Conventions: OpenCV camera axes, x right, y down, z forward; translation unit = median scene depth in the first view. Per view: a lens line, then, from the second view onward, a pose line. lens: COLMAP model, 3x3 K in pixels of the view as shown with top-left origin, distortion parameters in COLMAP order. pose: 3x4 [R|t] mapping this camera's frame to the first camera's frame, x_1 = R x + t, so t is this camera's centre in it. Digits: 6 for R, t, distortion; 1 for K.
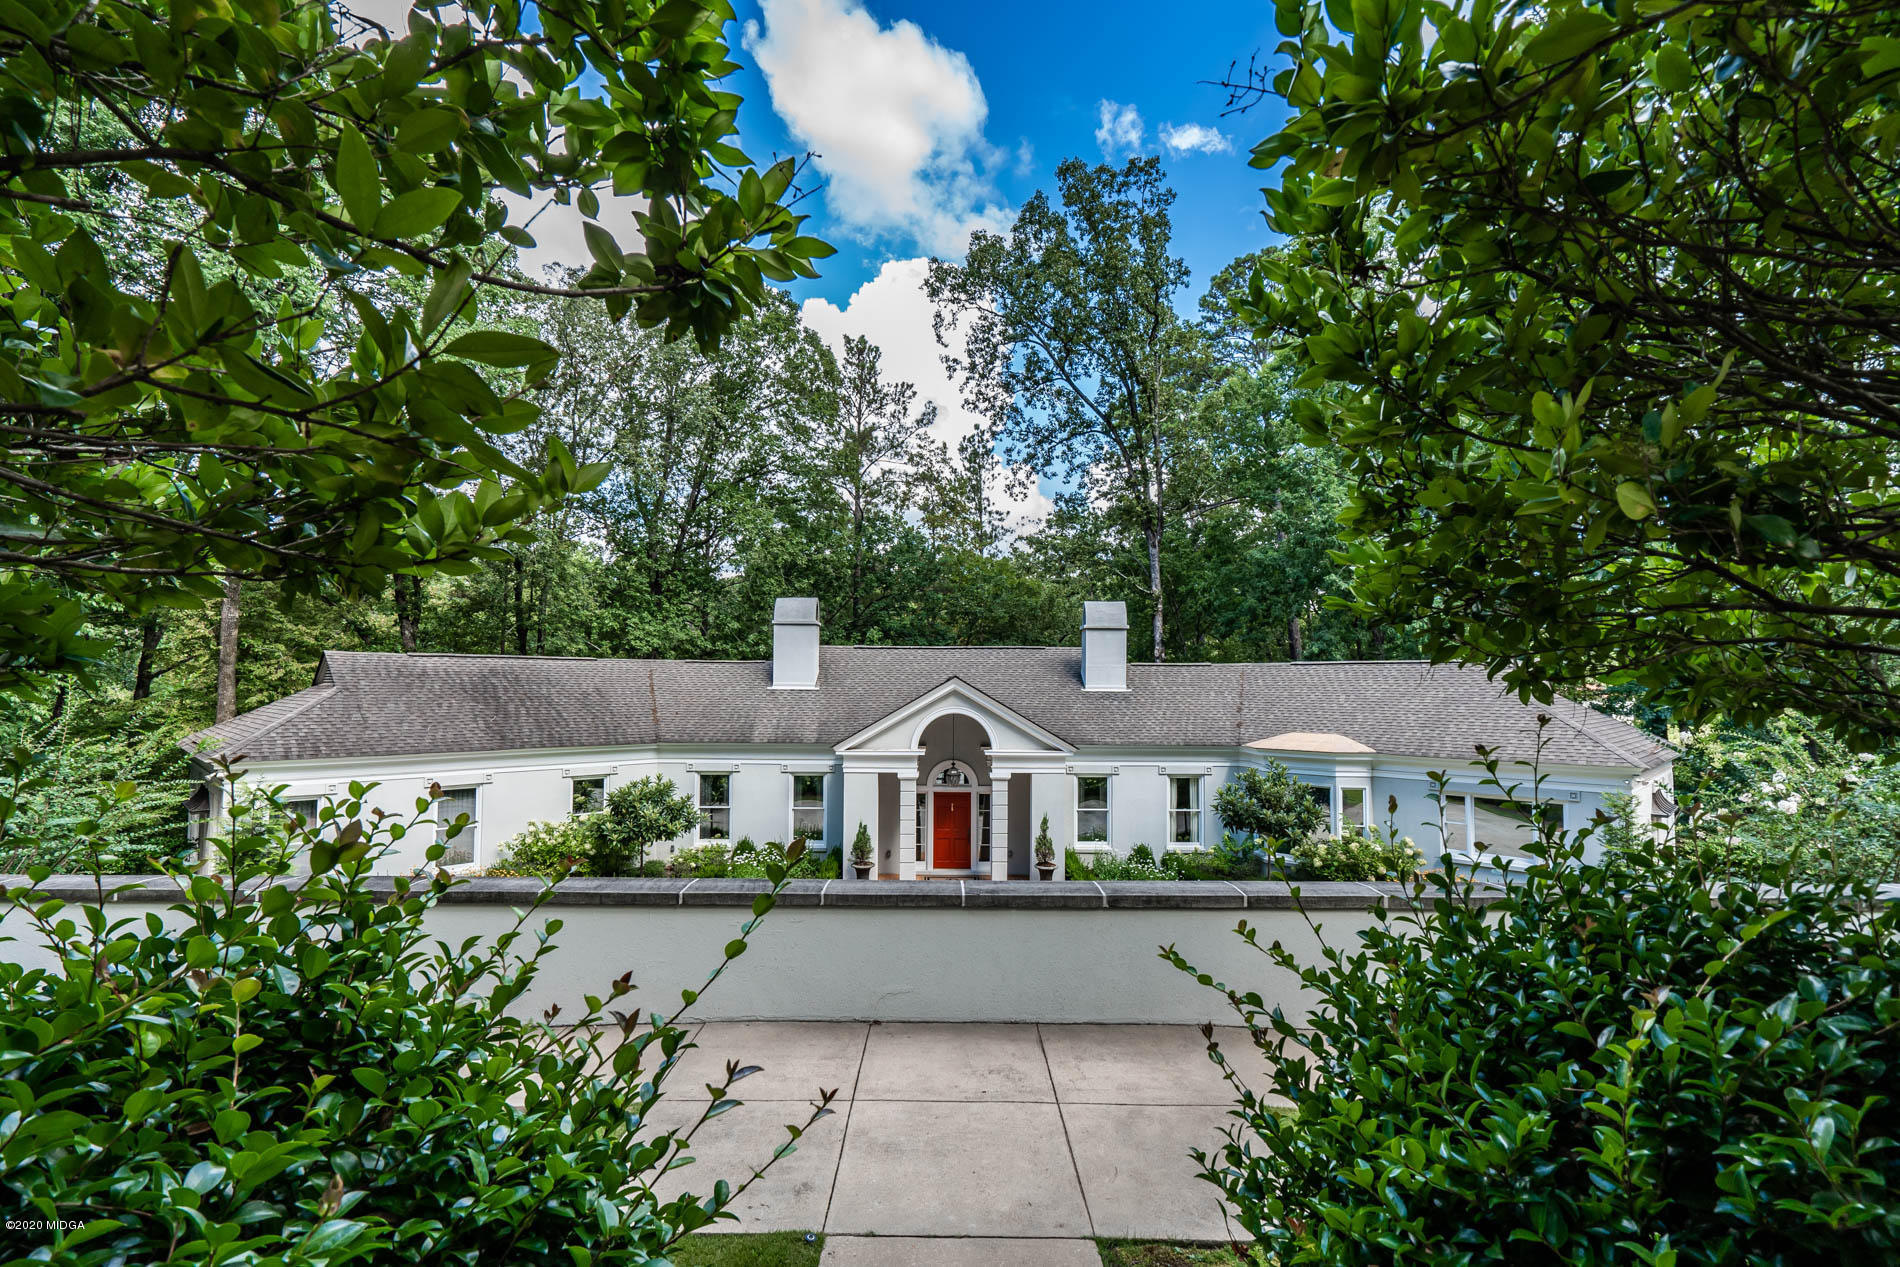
lens RADIAL K [[873.9, 0, 953.2], [0, 873.9, 633.9], [0, 0, 1]] dist [0.002111, 0.000227]
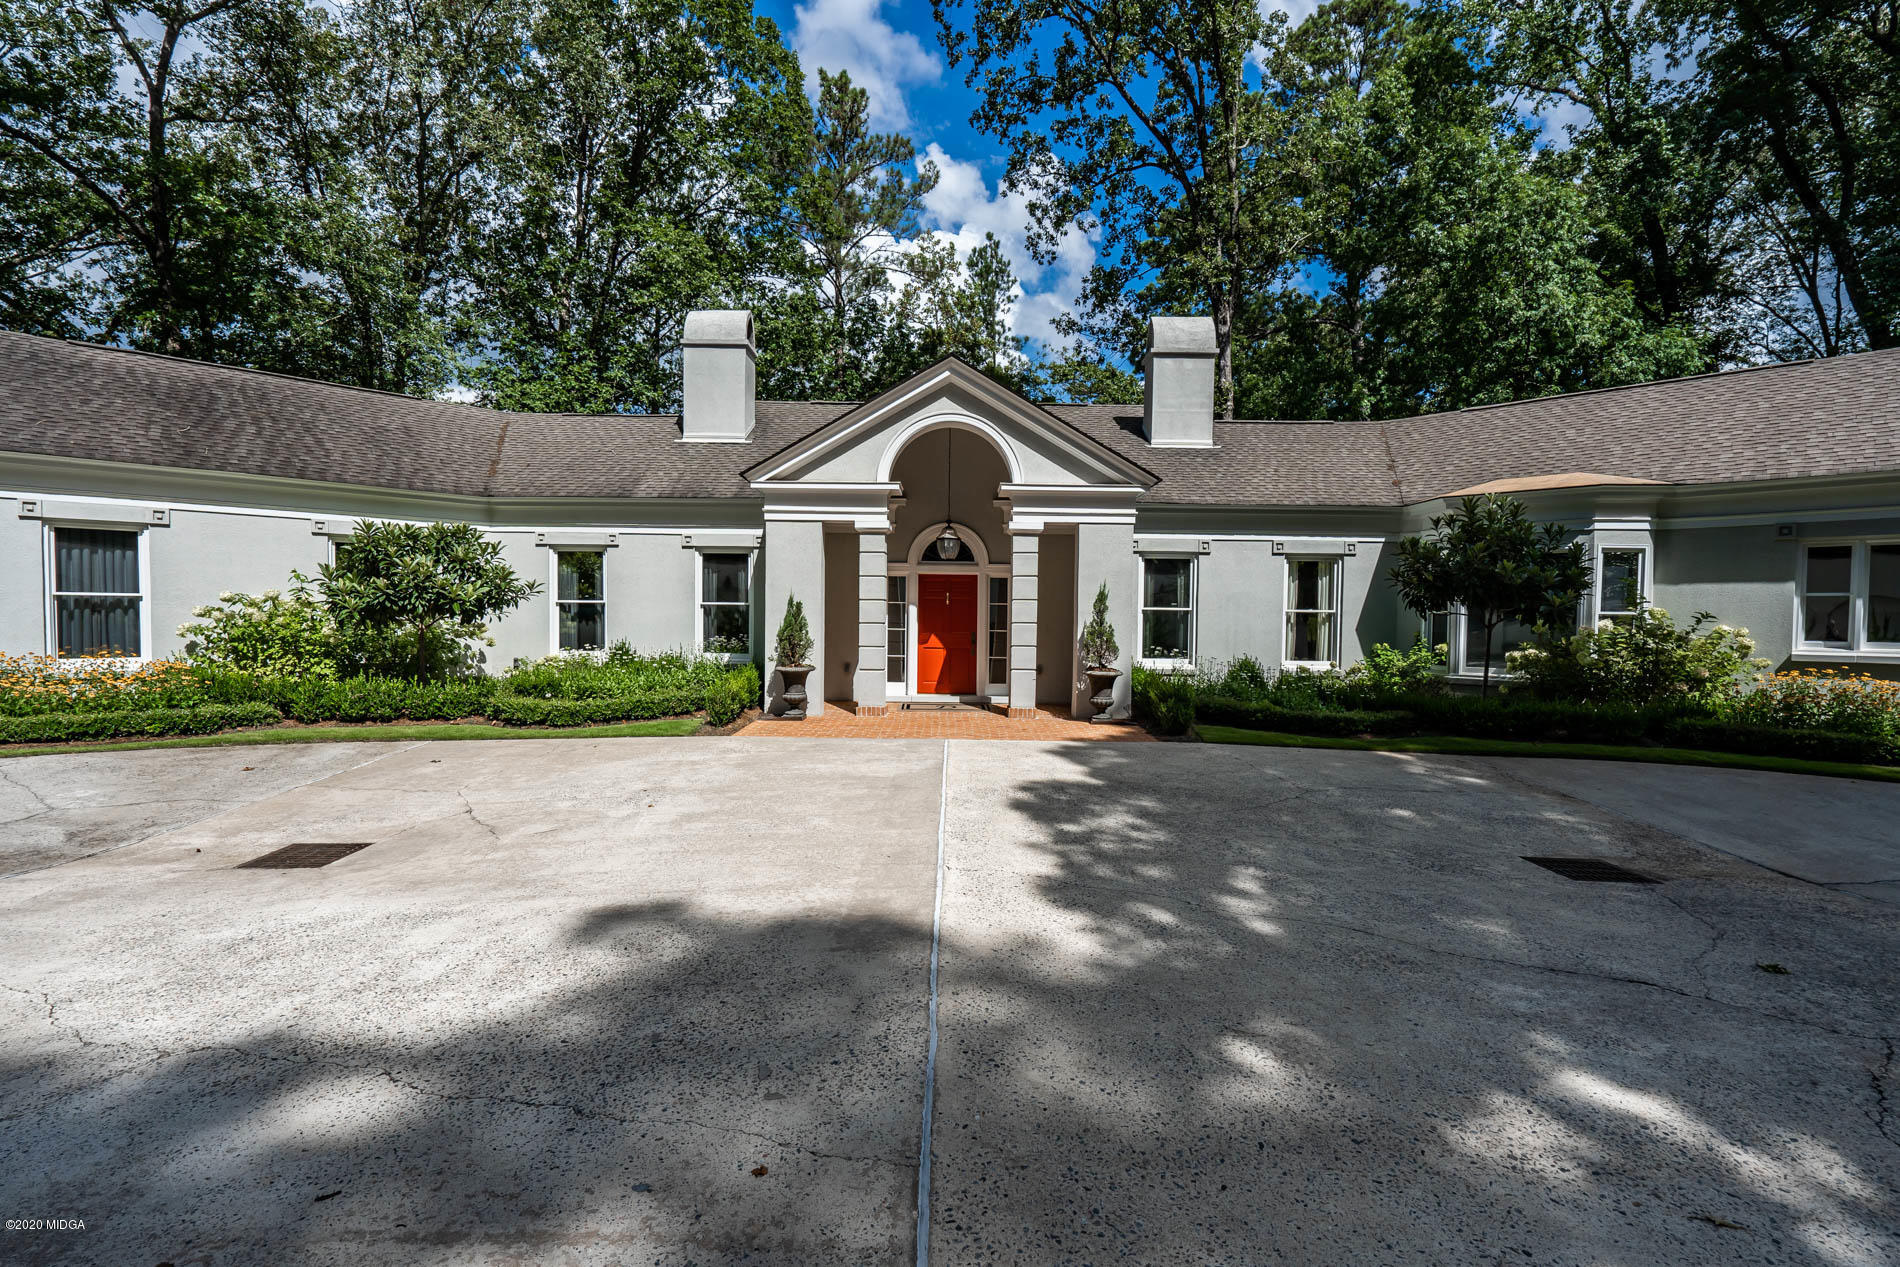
lens RADIAL K [[873.9, 0, 948.8], [0, 873.9, 633.4], [0, 0, 1]] dist [0.002111, 0.000227]
pose [[0.999842, 0.004644, -0.017148, 0.010619], [-0.003255, 0.996780, 0.080116, 0.171439], [0.017465, -0.080047, 0.996638, 0.363277]]
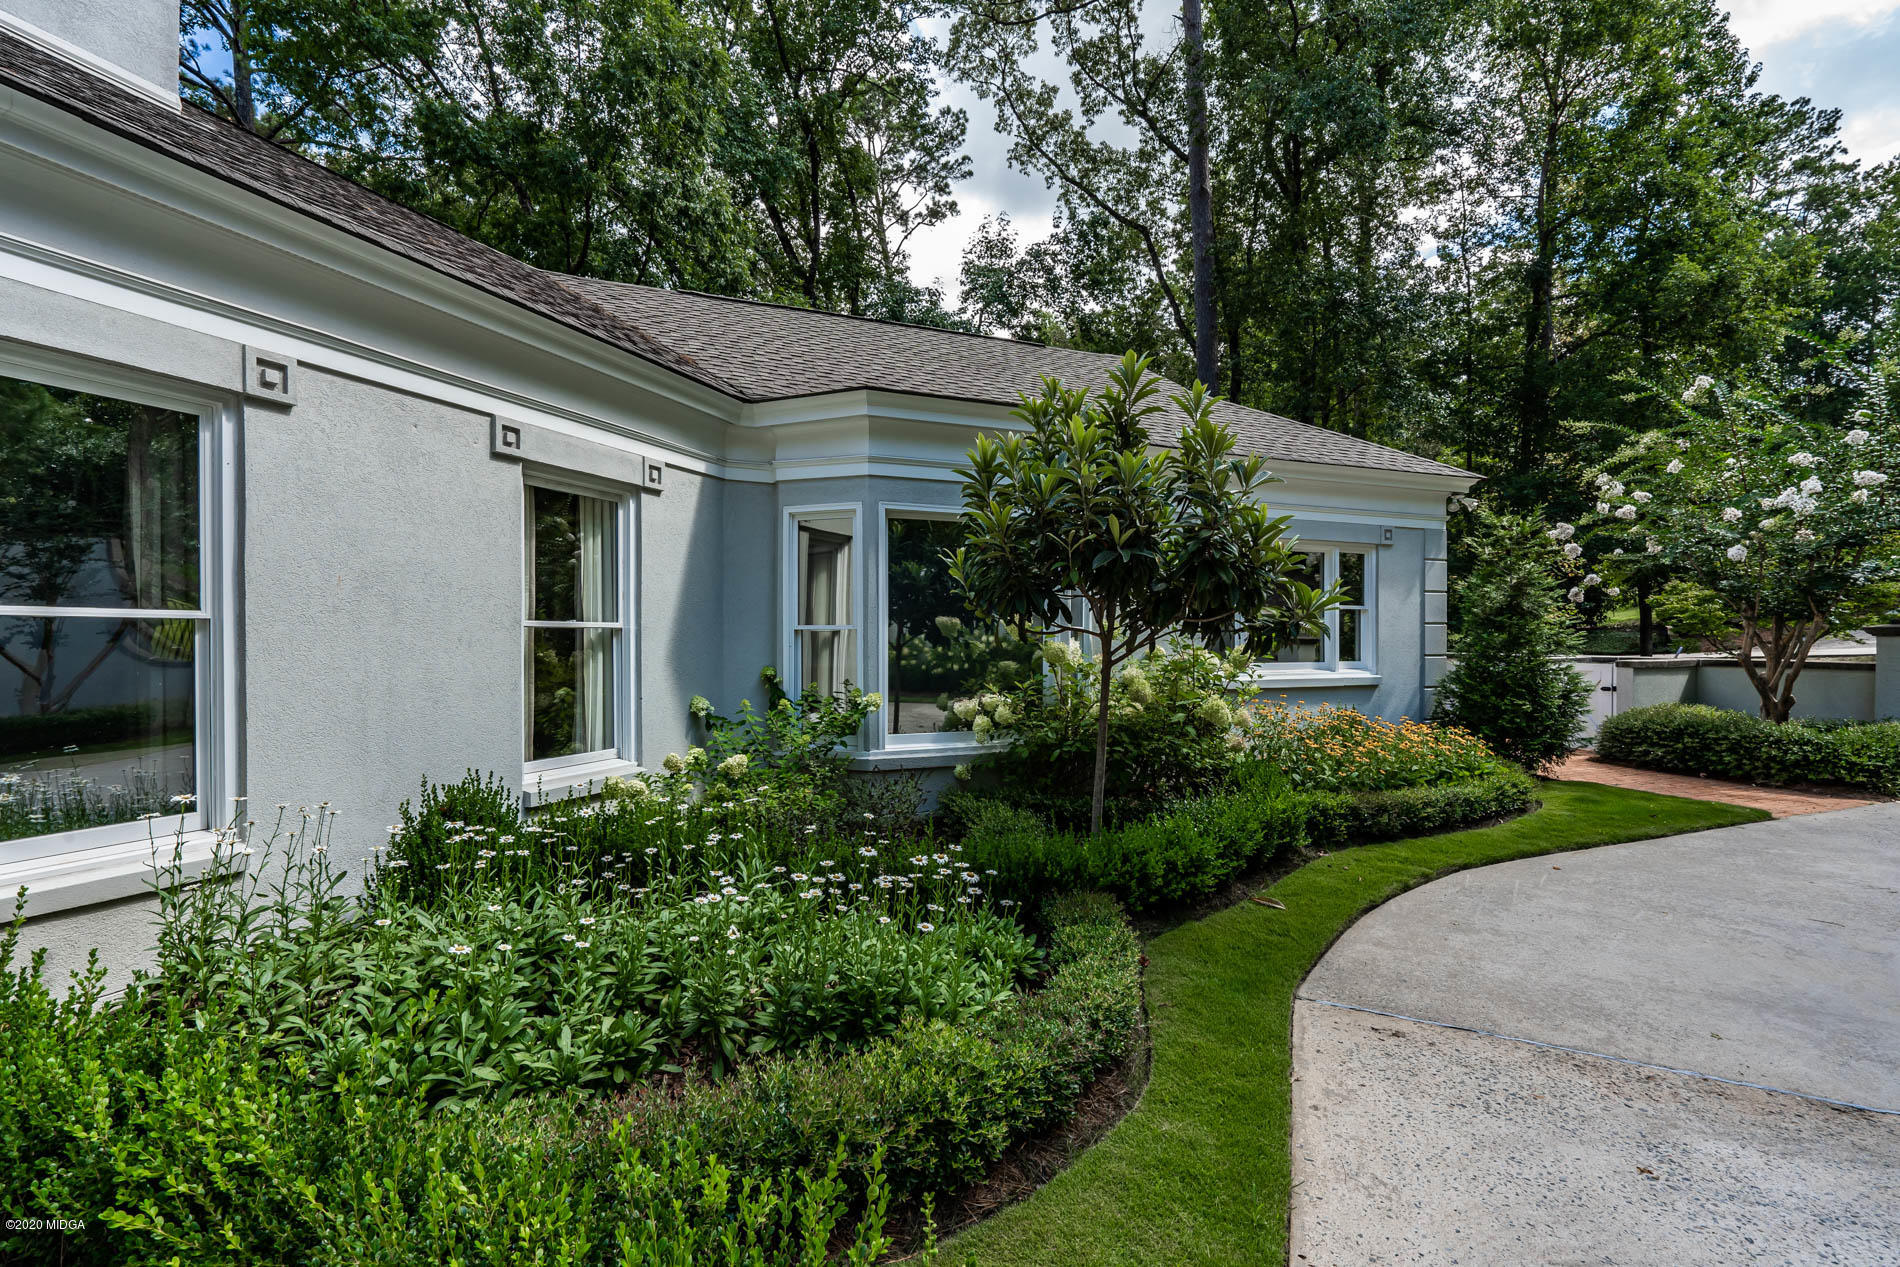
lens RADIAL K [[873.9, 0, 949.8], [0, 873.9, 636.6], [0, 0, 1]] dist [0.002111, 0.000227]
pose [[0.381071, -0.001871, 0.924544, 0.082737], [-0.054675, 0.998202, 0.024556, 0.197876], [-0.922928, -0.059907, 0.380283, 0.832232]]
